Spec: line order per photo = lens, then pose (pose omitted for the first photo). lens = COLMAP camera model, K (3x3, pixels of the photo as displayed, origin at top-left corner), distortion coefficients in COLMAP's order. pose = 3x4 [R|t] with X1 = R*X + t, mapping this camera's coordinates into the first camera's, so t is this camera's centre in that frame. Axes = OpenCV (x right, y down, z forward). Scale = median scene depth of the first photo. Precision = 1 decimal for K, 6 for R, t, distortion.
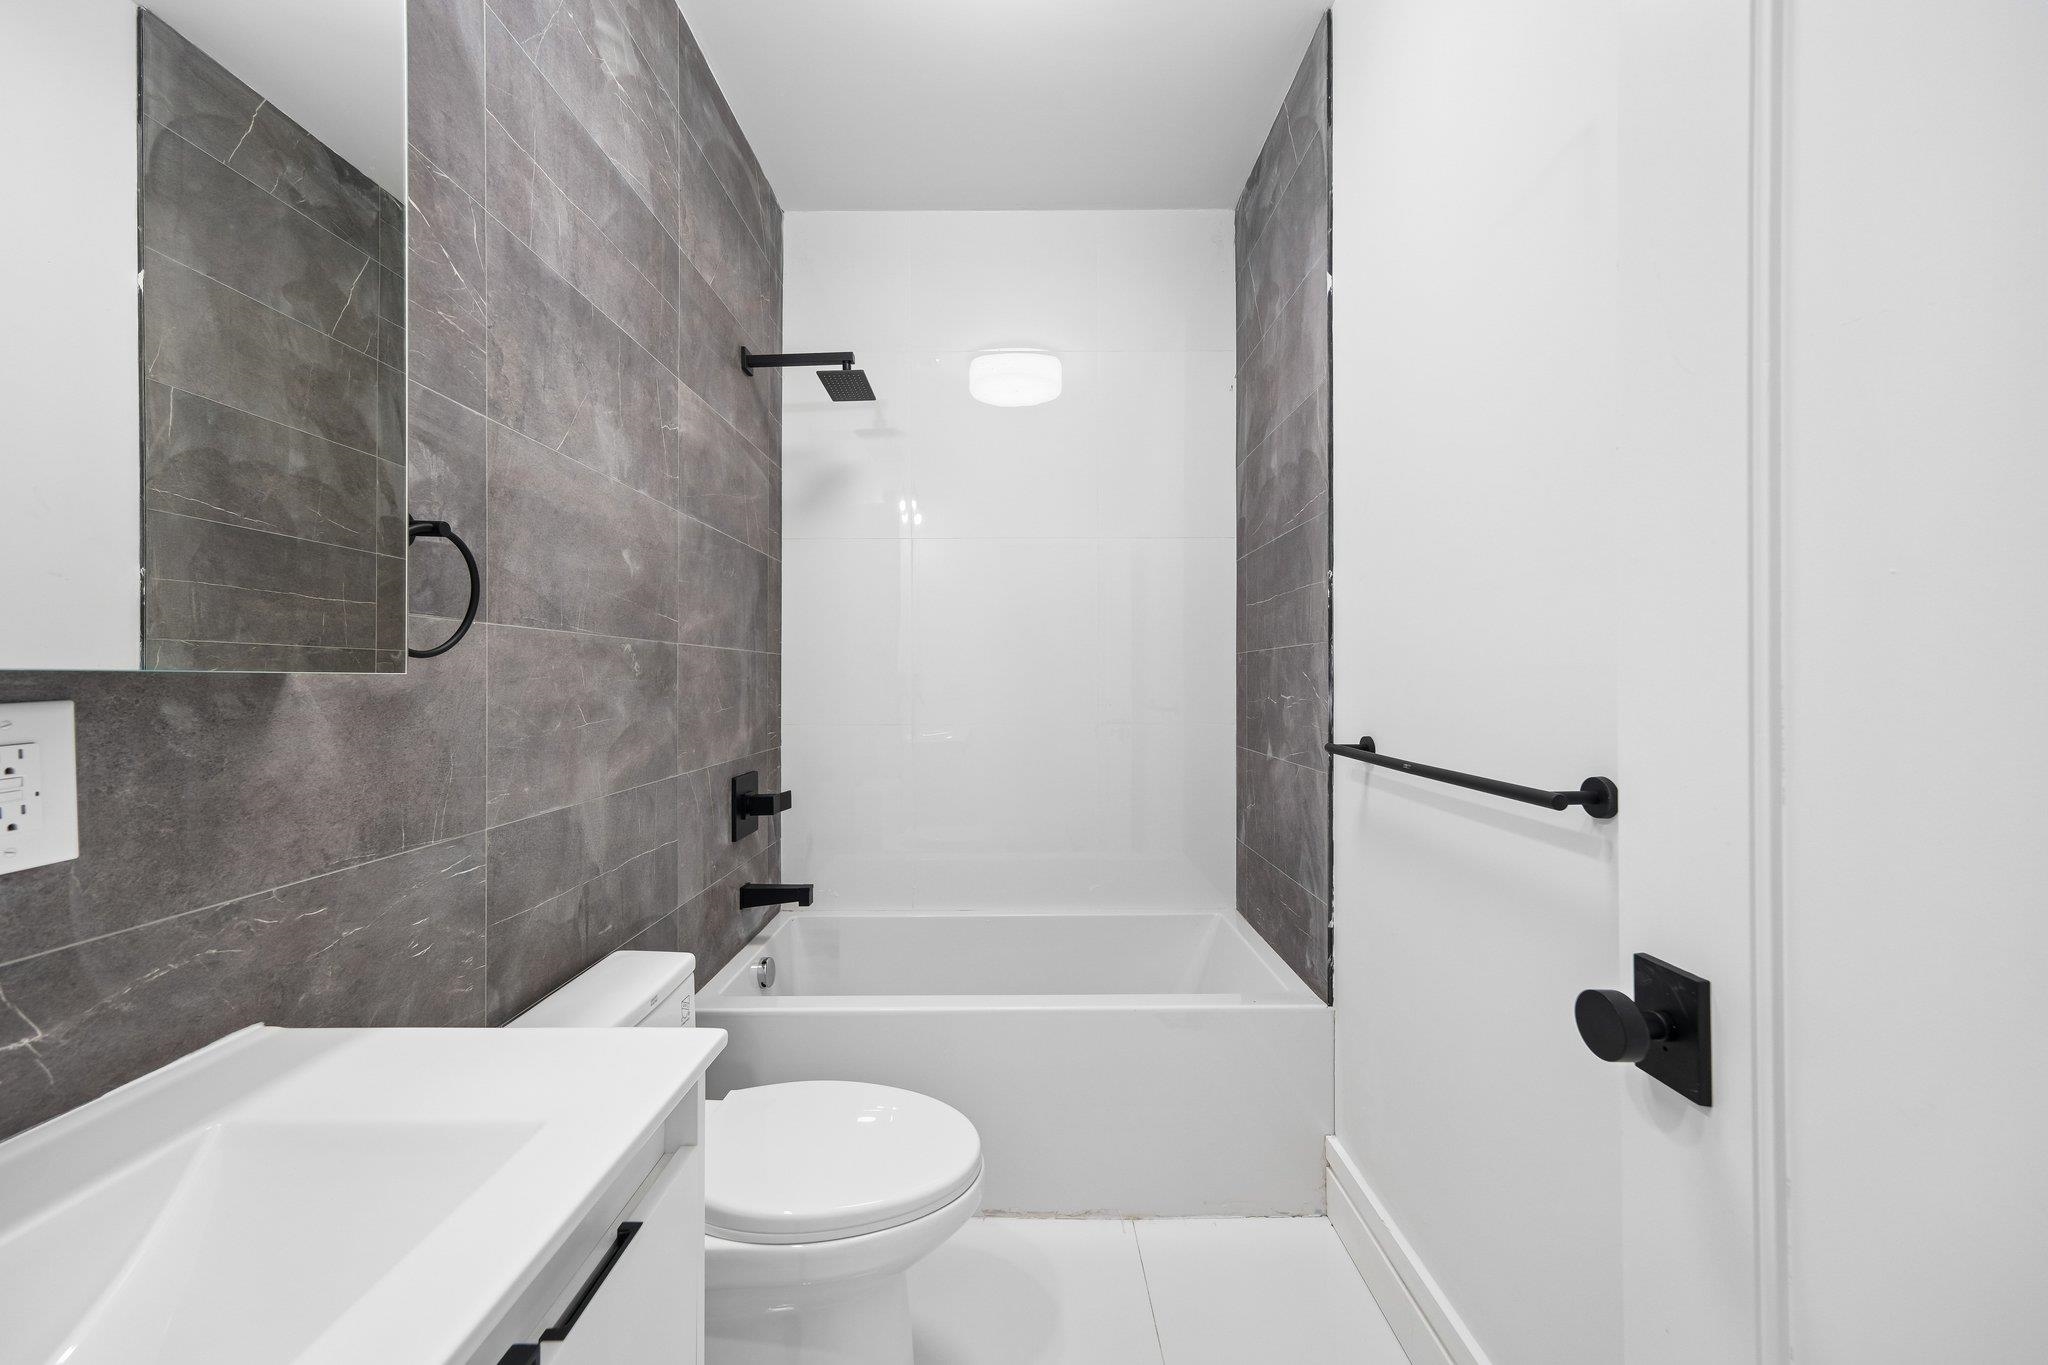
lens RADIAL K [[744.1, 0, 1018.7], [0, 744.1, 678.0], [0, 0, 1]] dist [0.014967, 0.000238]
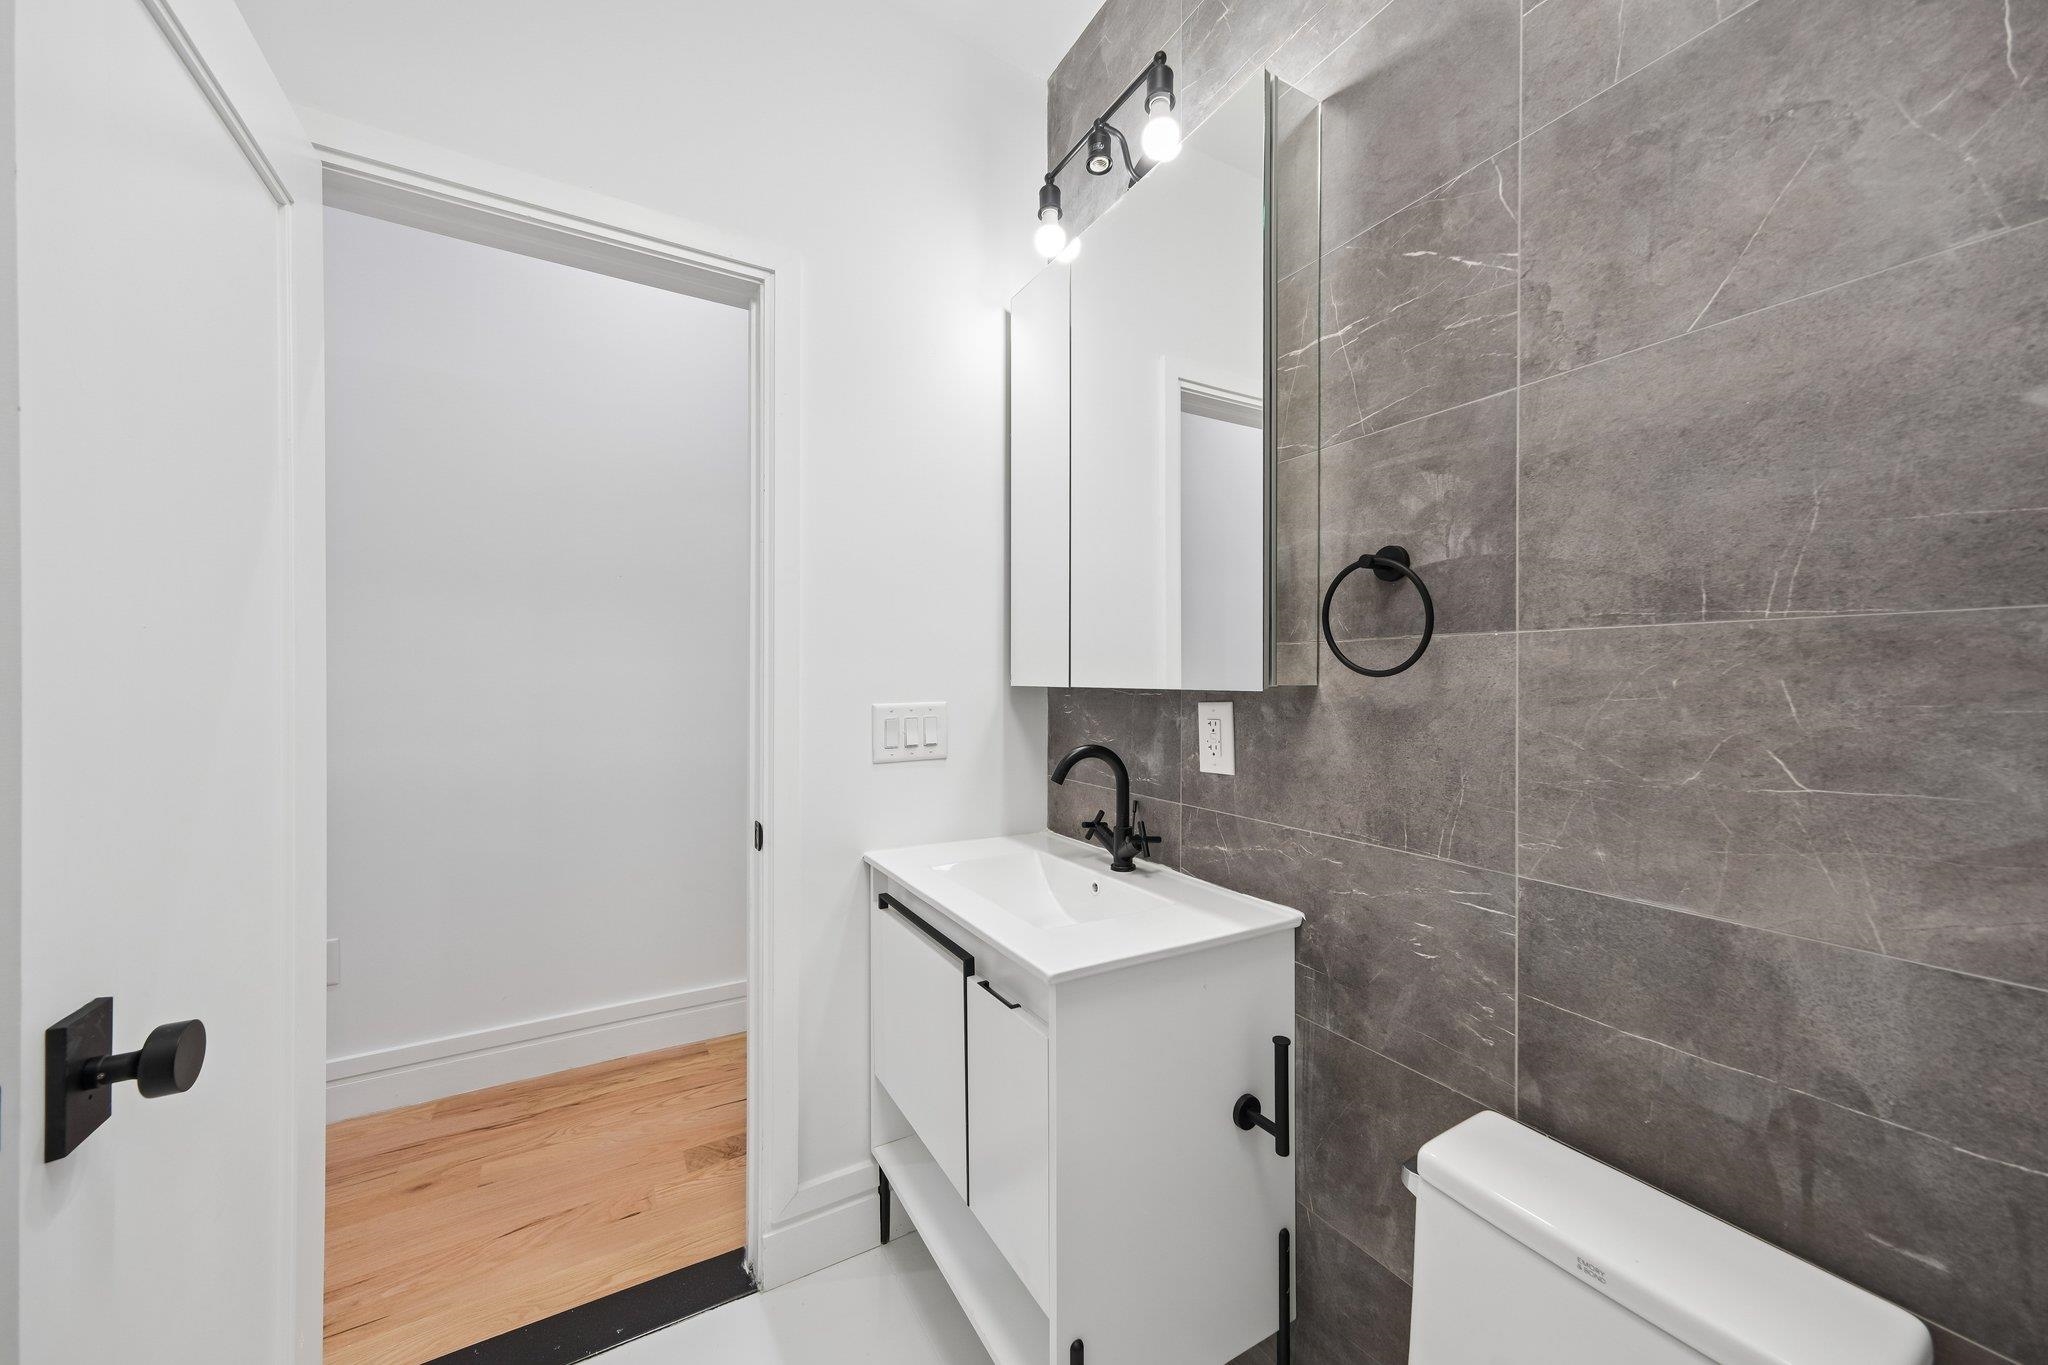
lens RADIAL K [[744.1, 0, 1013.6], [0, 744.1, 679.3], [0, 0, 1]] dist [0.014967, 0.000238]
pose [[-0.869156, 0.000246, -0.494537, 0.200283], [0.000709, 0.999999, -0.000749, -0.019550], [0.494537, -0.001002, -0.869156, 1.450898]]
